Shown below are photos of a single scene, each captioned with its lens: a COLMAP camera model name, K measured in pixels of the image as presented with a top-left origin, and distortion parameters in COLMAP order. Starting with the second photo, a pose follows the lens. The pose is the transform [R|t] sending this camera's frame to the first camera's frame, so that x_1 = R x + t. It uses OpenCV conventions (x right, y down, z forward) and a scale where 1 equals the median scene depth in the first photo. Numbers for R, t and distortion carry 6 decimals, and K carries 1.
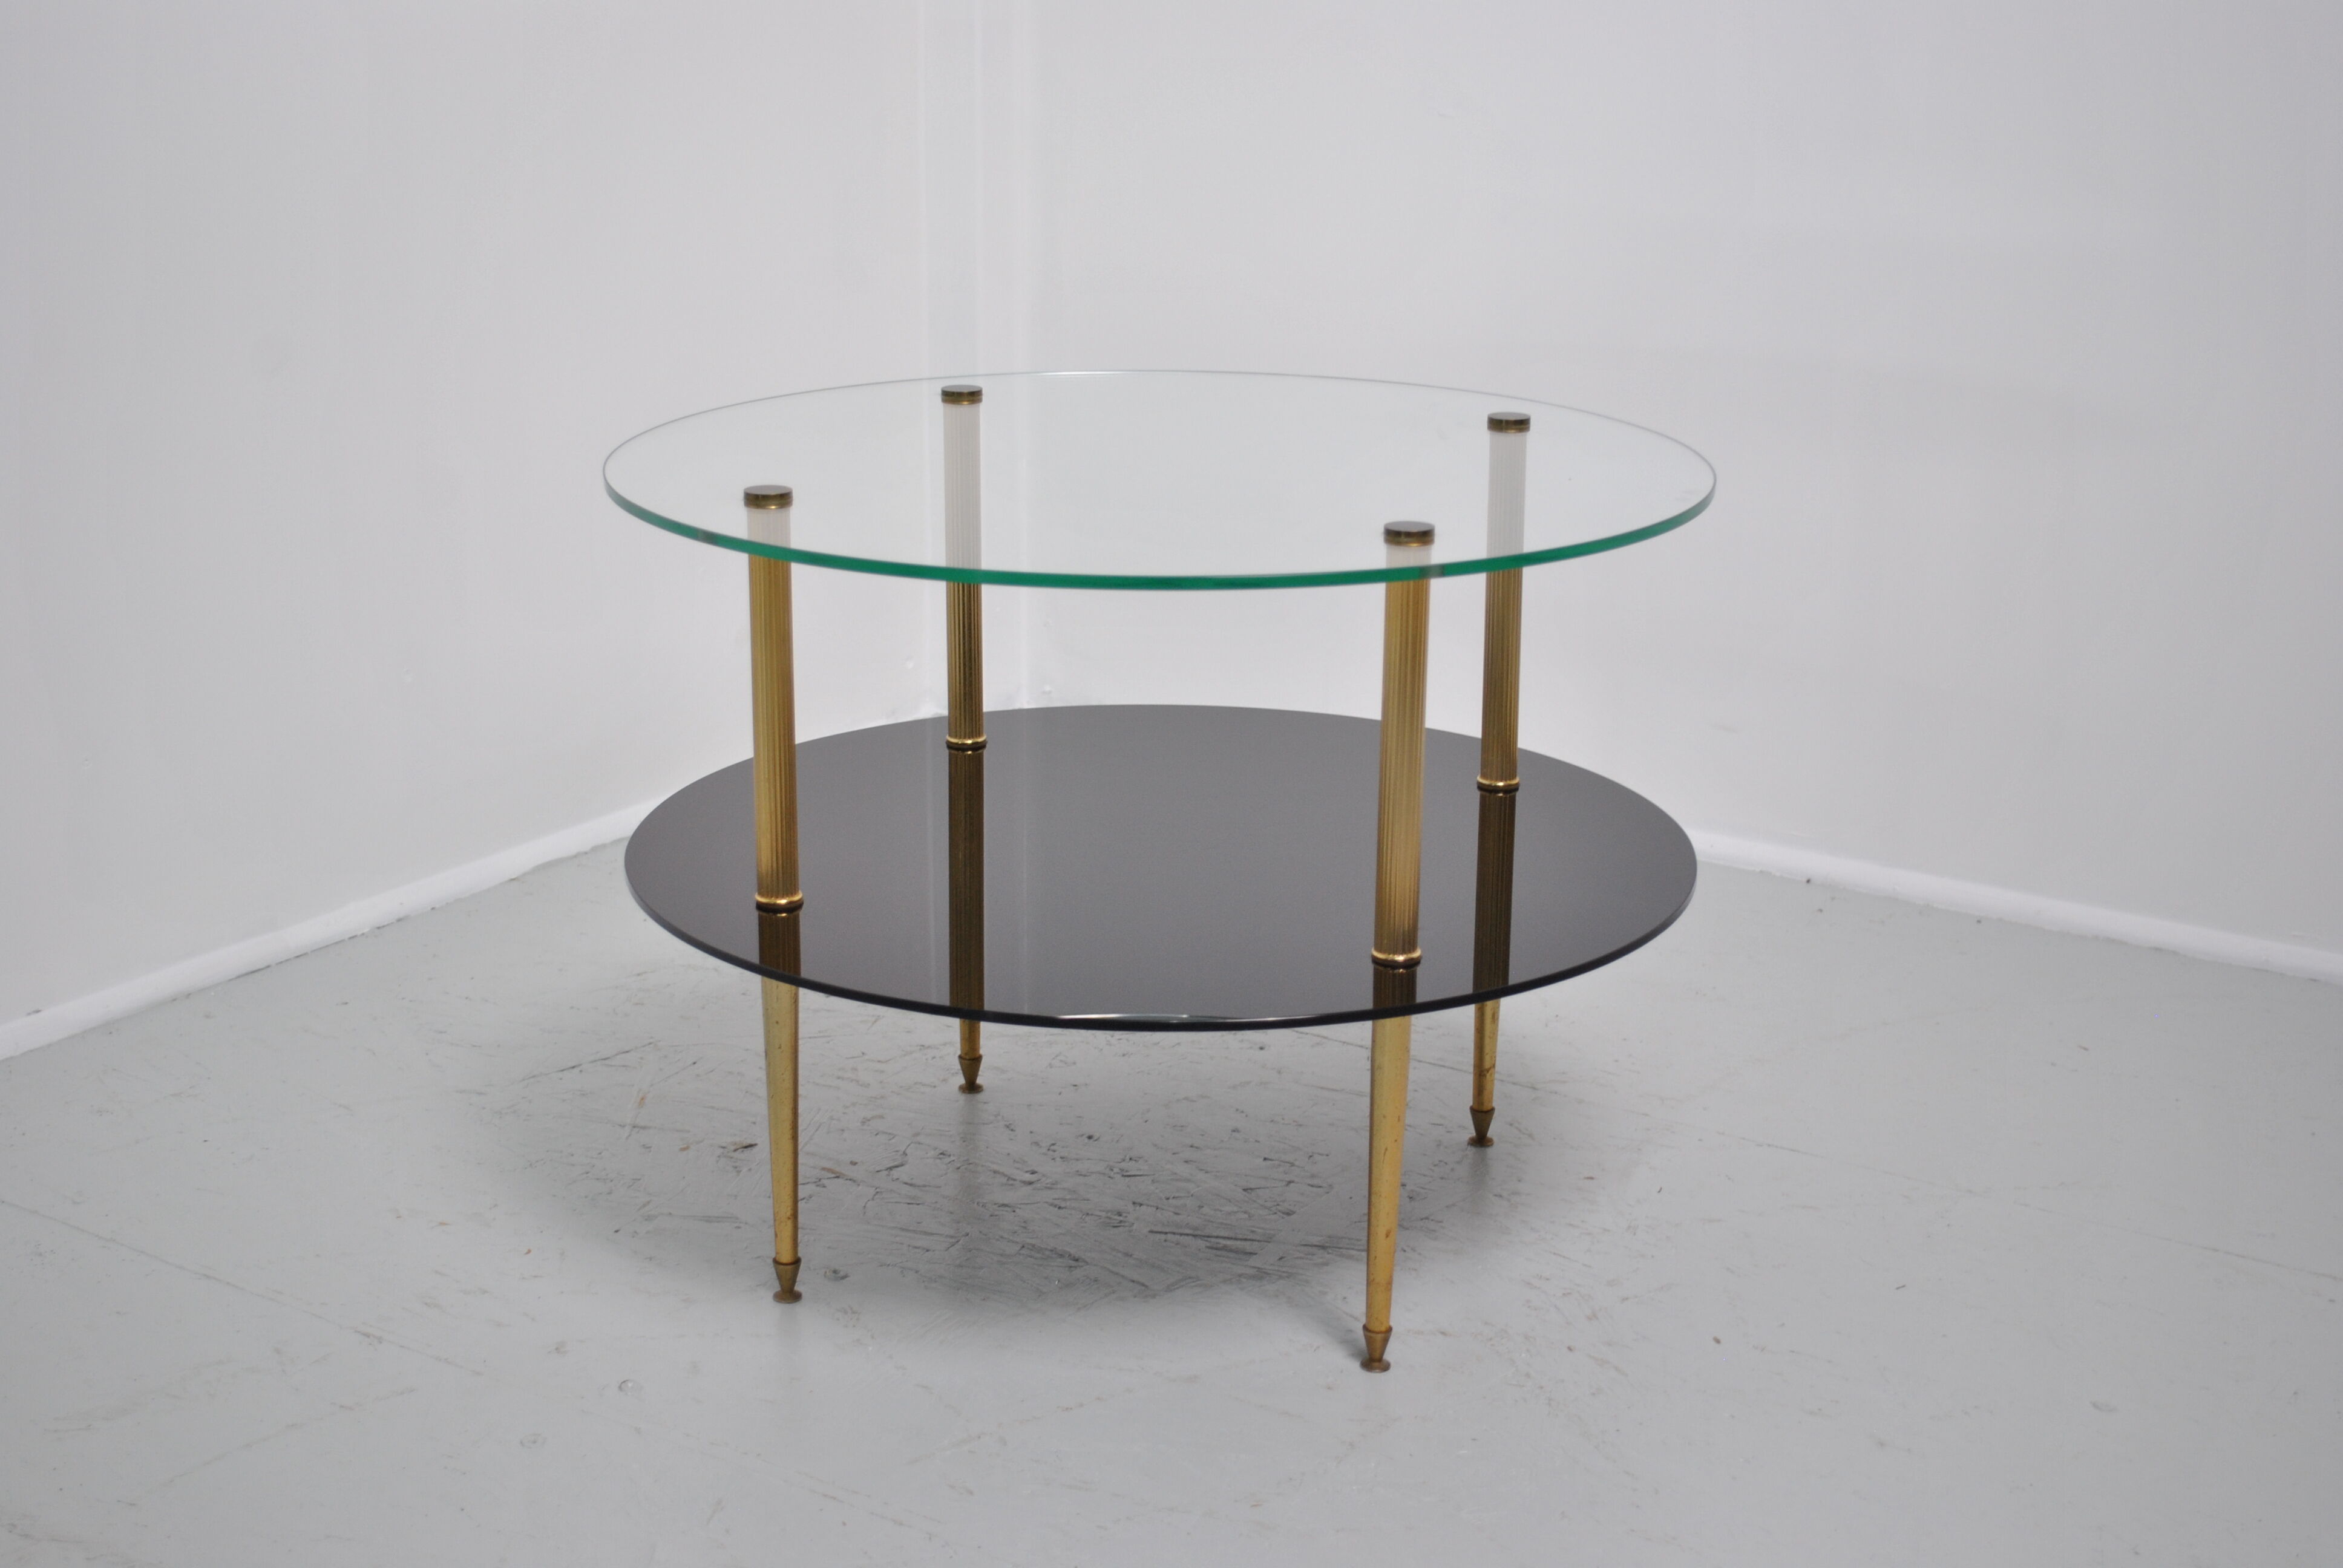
lens RADIAL K [[3489.6, 0, 1171.0], [0, 3489.6, 782.8], [0, 0, 1]] dist [-0.019919, 0.000000]
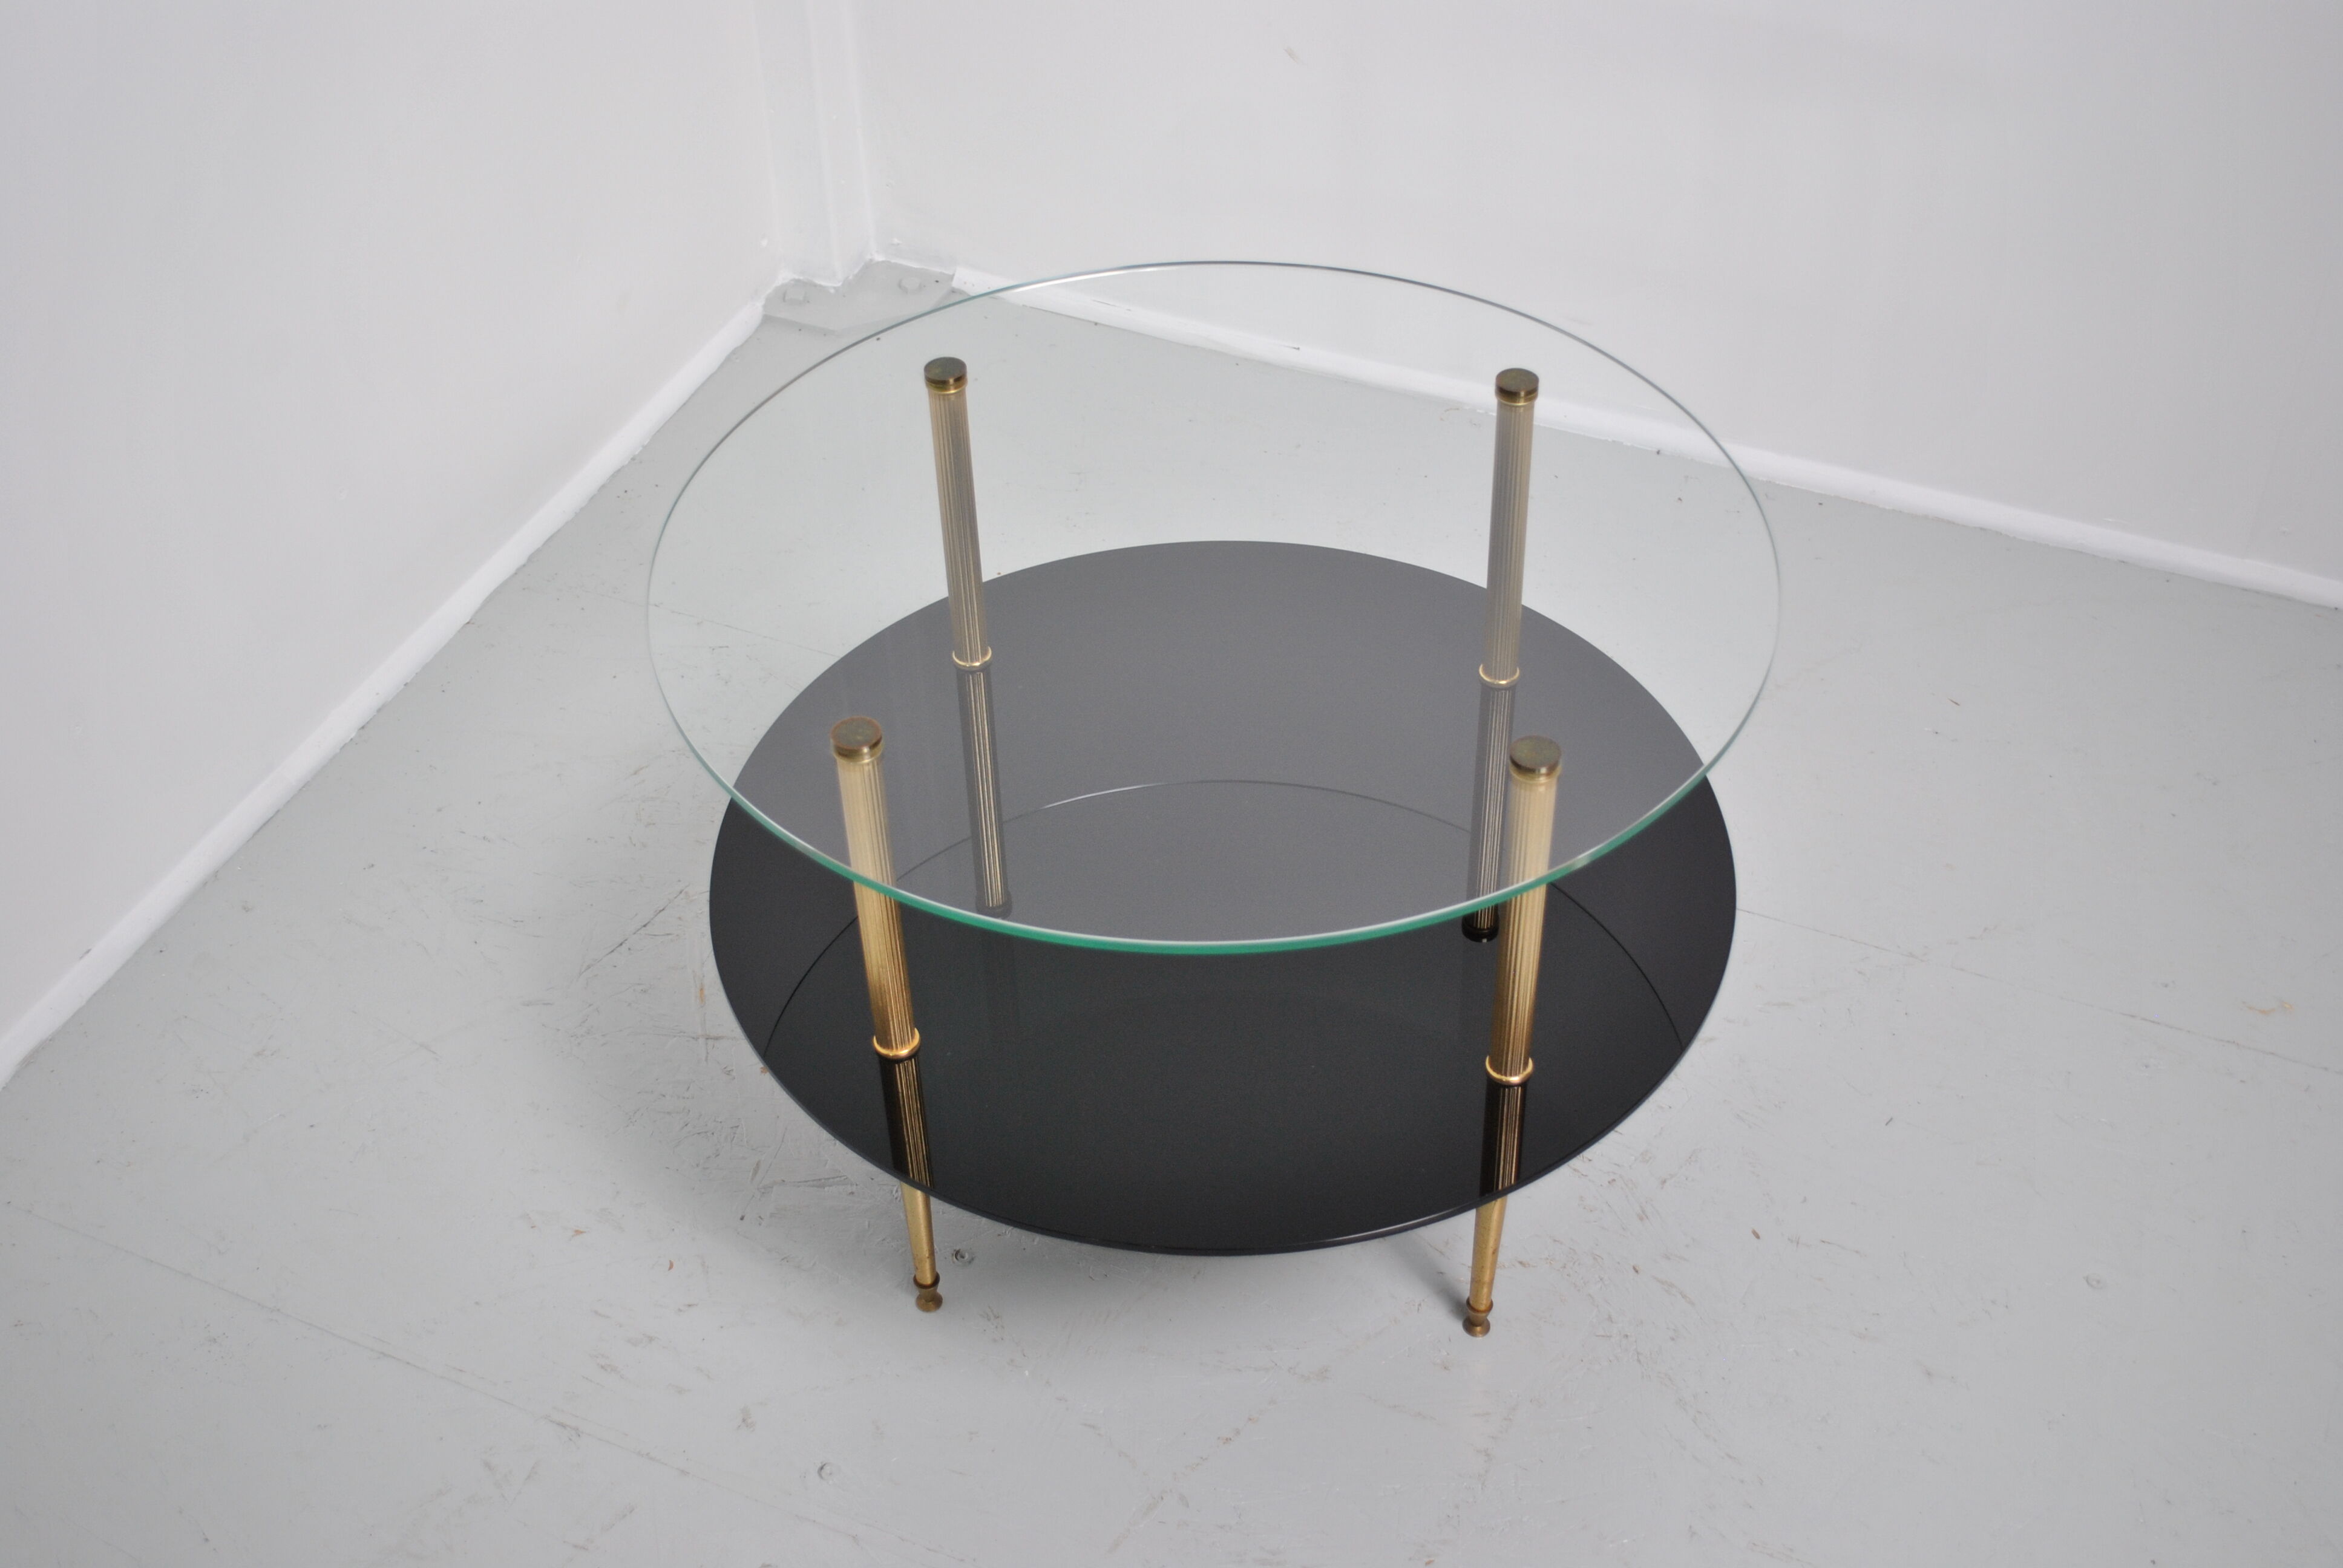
lens RADIAL K [[2780.4, 0, 1177.5], [0, 2780.4, 779.8], [0, 0, 1]] dist [-0.049306, 0.000000]
pose [[0.983395, -0.141254, 0.113933, -0.106417], [0.077602, 0.894832, 0.439605, -0.367320], [-0.164047, -0.423464, 0.890936, 0.270859]]
